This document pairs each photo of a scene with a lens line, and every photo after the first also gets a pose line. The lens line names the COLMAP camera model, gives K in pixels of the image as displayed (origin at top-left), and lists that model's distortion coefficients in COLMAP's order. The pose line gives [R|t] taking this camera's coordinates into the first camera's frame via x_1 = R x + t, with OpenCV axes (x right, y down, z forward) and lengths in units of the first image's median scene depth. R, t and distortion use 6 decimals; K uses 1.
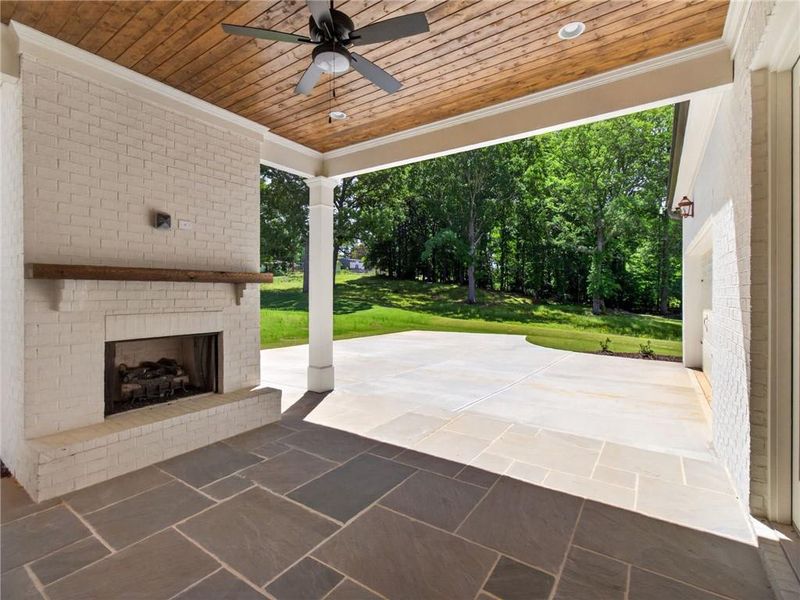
lens RADIAL K [[373.2, 0, 407.3], [0, 373.2, 295.5], [0, 0, 1]] dist [0.000349, -0.000286]
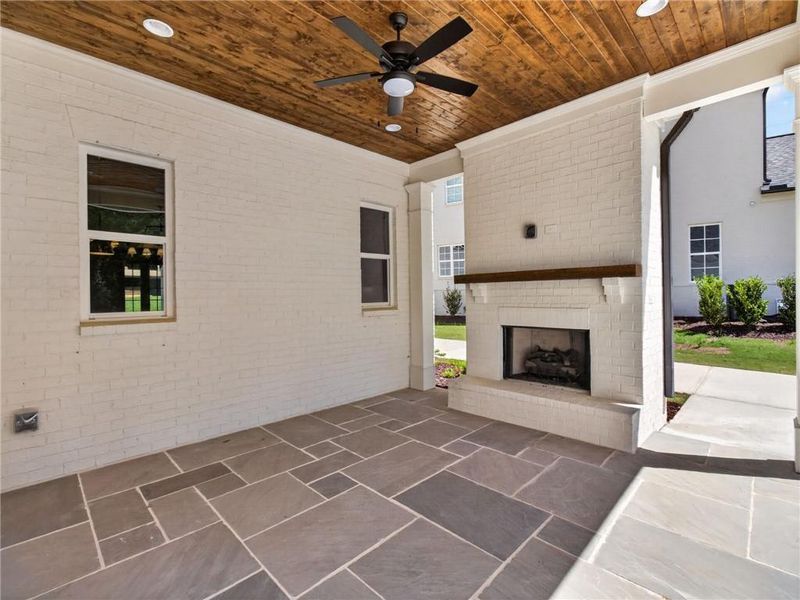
lens RADIAL K [[373.2, 0, 407.3], [0, 373.2, 295.5], [0, 0, 1]] dist [0.000349, -0.000286]
pose [[-0.186478, 0.006756, -0.982436, 0.685442], [0.010615, 0.999932, 0.004861, -0.001371], [0.982402, -0.009522, -0.186537, 0.942134]]
